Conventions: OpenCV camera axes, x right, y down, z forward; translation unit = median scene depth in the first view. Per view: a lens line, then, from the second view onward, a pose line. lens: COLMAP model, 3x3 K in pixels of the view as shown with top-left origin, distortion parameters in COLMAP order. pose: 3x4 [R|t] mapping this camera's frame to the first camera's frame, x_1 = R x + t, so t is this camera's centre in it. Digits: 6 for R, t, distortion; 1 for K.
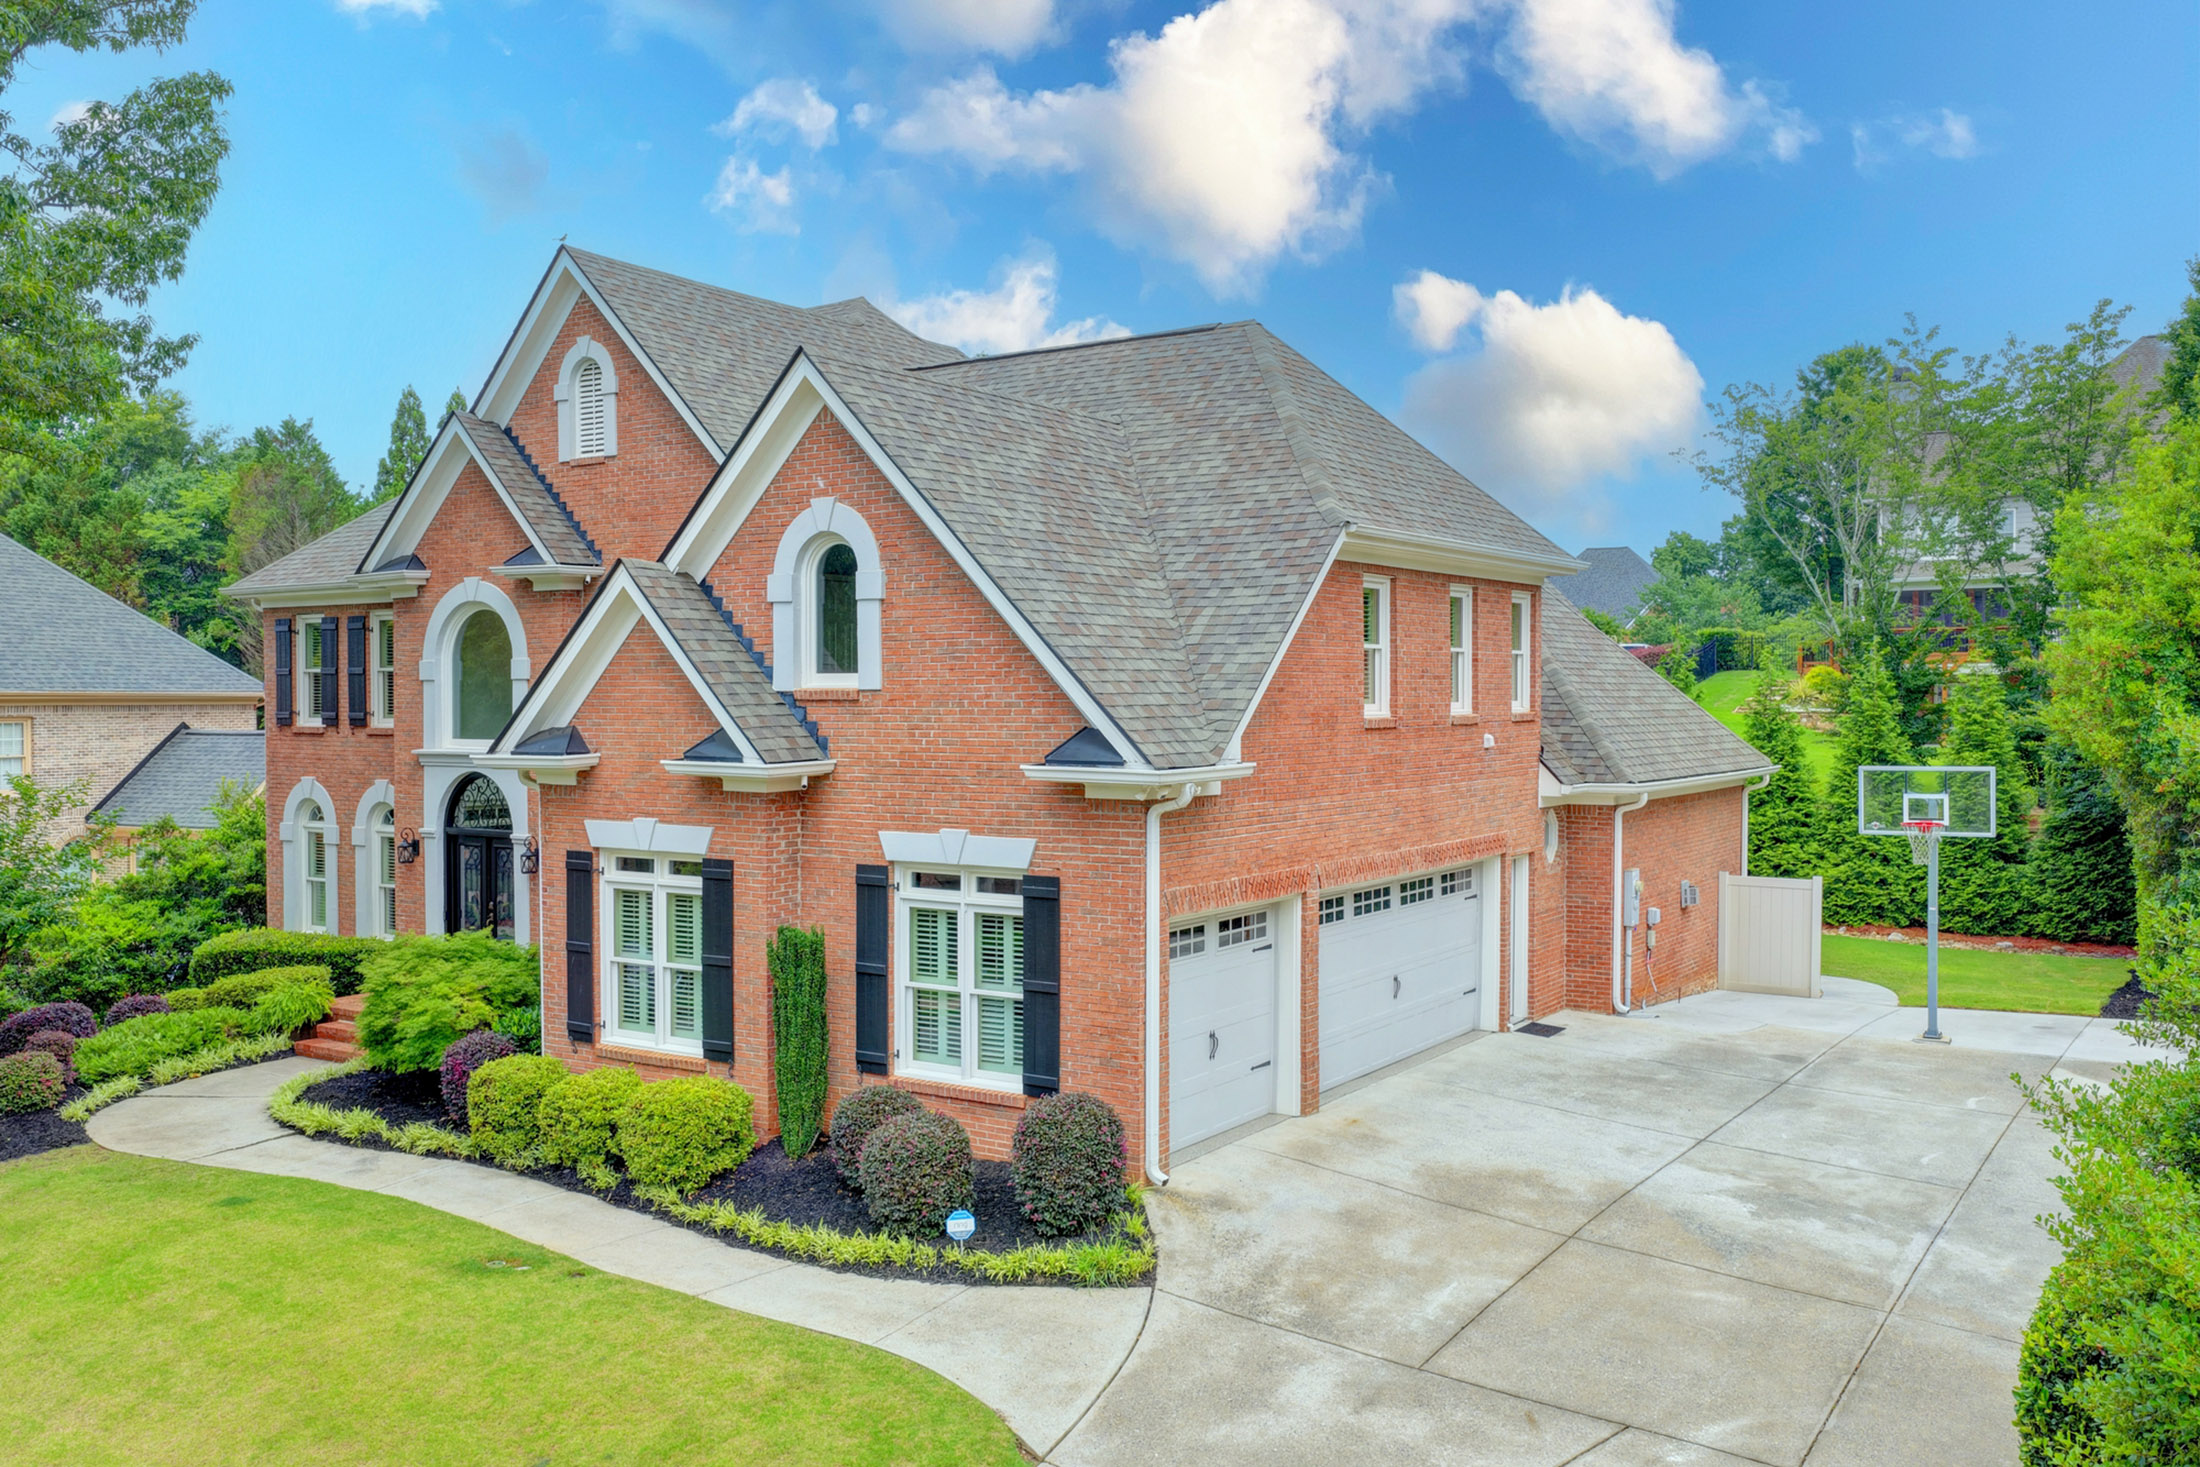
lens RADIAL K [[1806.7, 0, 1089.5], [0, 1806.7, 691.8], [0, 0, 1]] dist [-0.001464, 0.012253]
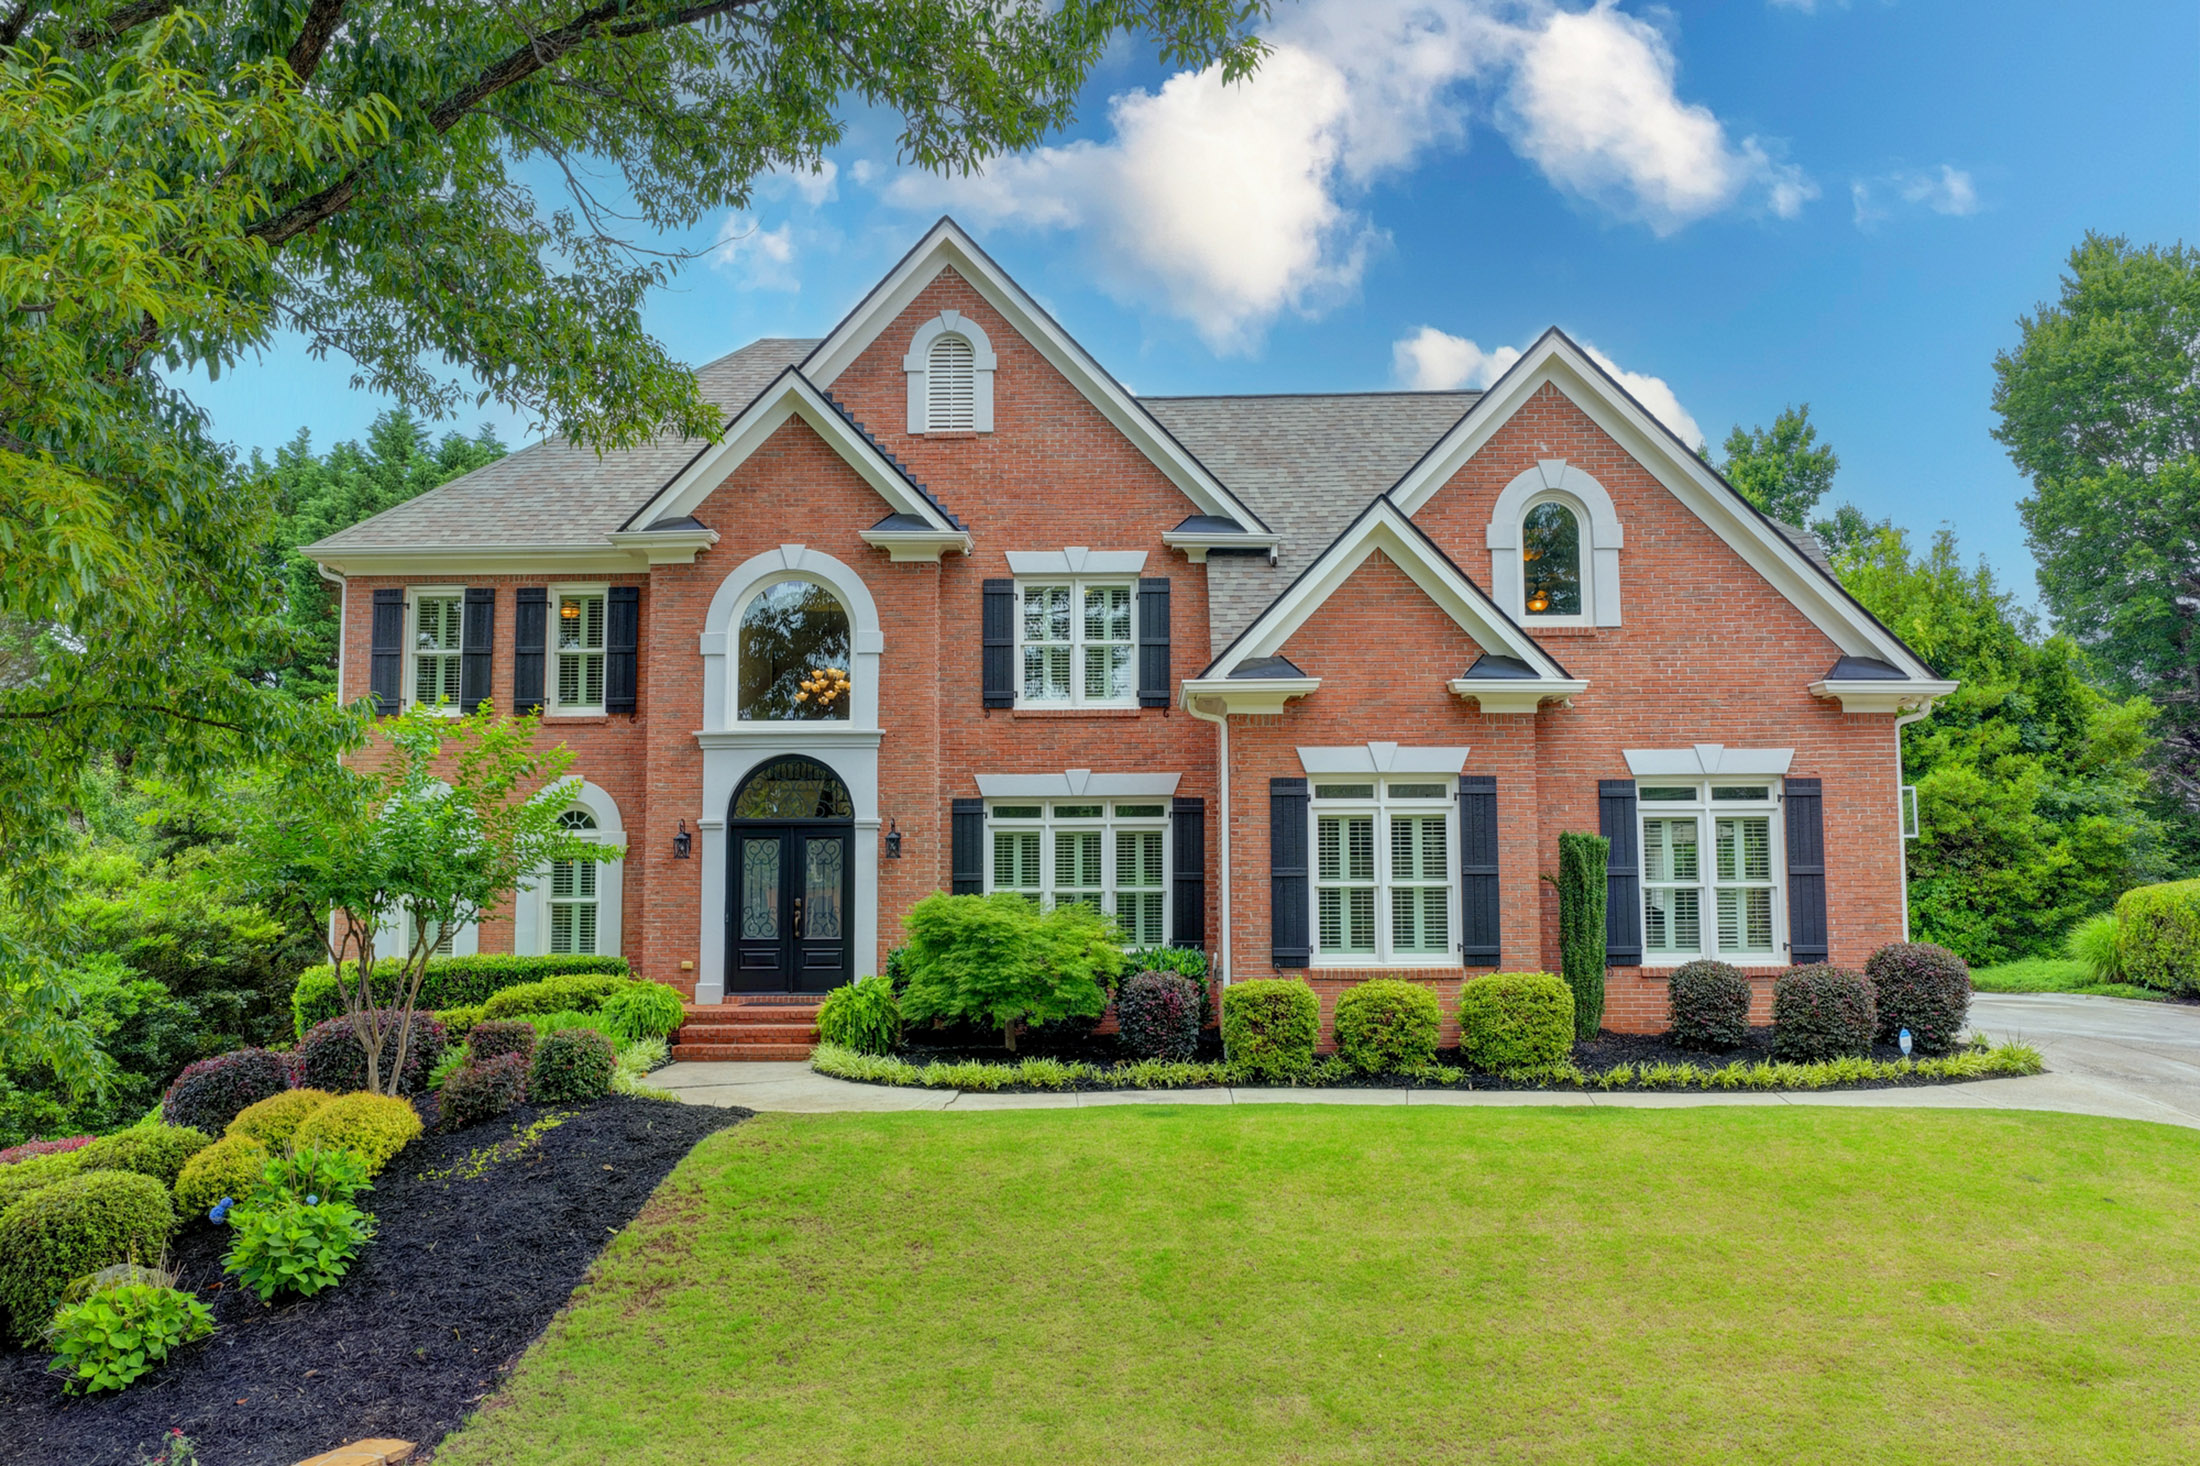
lens RADIAL K [[1806.7, 0, 1089.5], [0, 1806.7, 691.3], [0, 0, 1]] dist [-0.001464, 0.012253]
pose [[0.850681, 0.060652, 0.522172, -0.946668], [0.000927, 0.993147, -0.116867, 0.164150], [-0.525682, 0.099901, 0.844795, 0.199397]]
